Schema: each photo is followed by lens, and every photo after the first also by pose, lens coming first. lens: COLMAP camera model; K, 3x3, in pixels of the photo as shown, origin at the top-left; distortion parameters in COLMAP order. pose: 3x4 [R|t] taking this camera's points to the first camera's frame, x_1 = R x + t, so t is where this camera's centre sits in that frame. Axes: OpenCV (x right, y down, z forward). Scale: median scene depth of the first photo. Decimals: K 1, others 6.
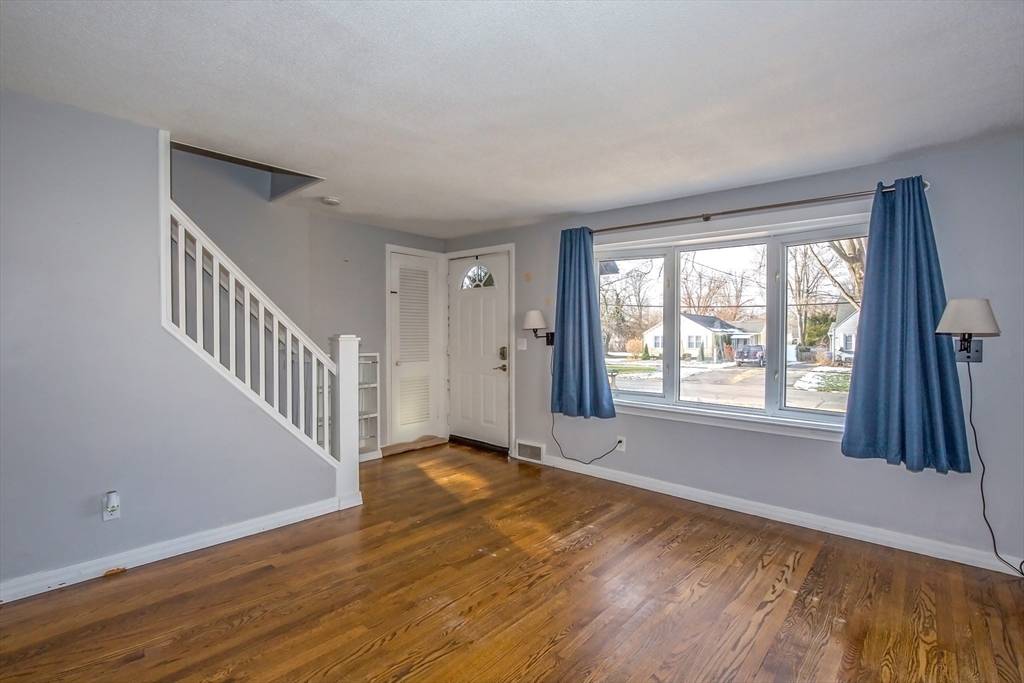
lens RADIAL K [[474.7, 0, 511.6], [0, 474.7, 345.1], [0, 0, 1]] dist [-0.033876, 0.006783]
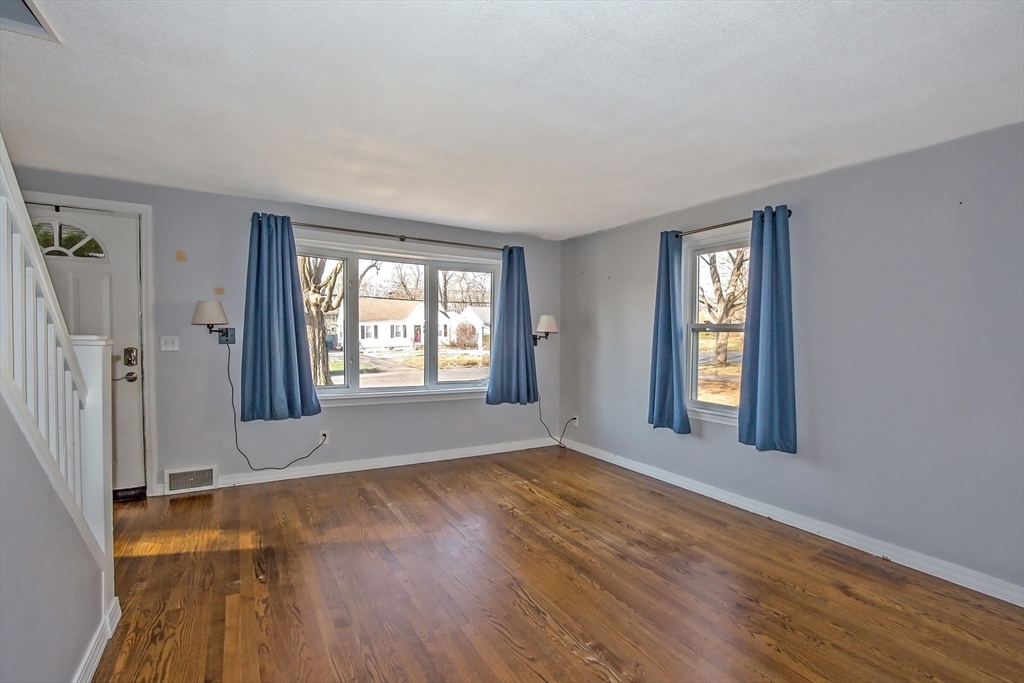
lens RADIAL K [[474.7, 0, 511.6], [0, 474.7, 345.1], [0, 0, 1]] dist [-0.033876, 0.006783]
pose [[0.296433, -0.026857, 0.954676, -0.807789], [0.012811, 0.999626, 0.024143, -0.014902], [-0.954968, 0.005074, 0.296666, 0.394913]]
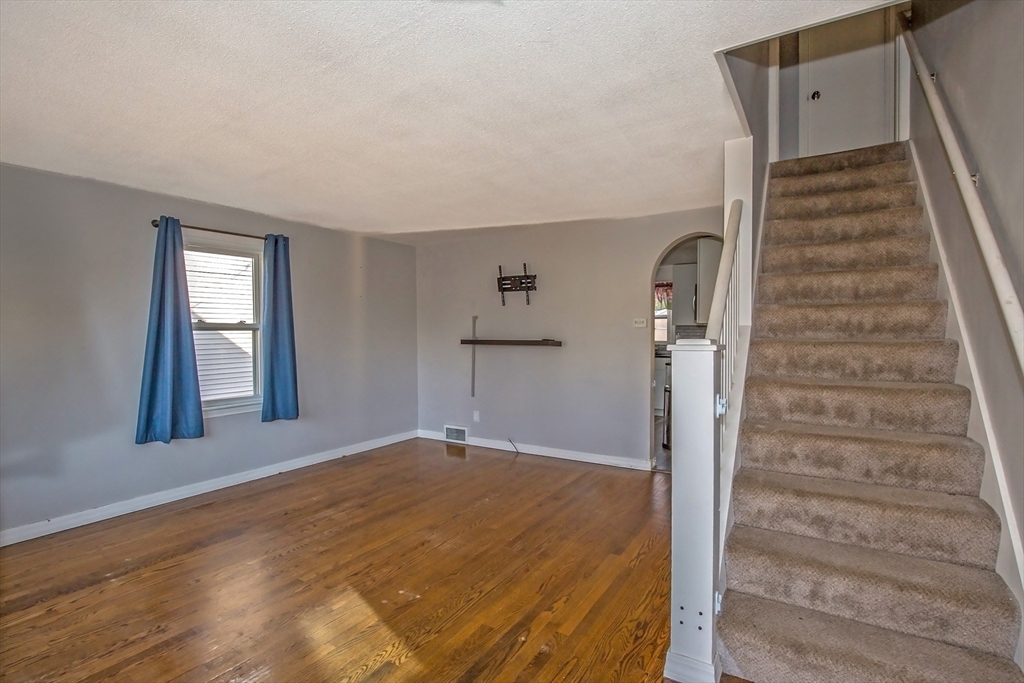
lens RADIAL K [[461.8, 0, 512.0], [0, 461.8, 341.5], [0, 0, 1]] dist [-0.002657, -0.000302]
pose [[-0.985701, -0.001274, -0.168498, -0.081686], [-0.008243, 0.999139, 0.040665, -0.045997], [0.168301, 0.041473, -0.984863, 1.620931]]
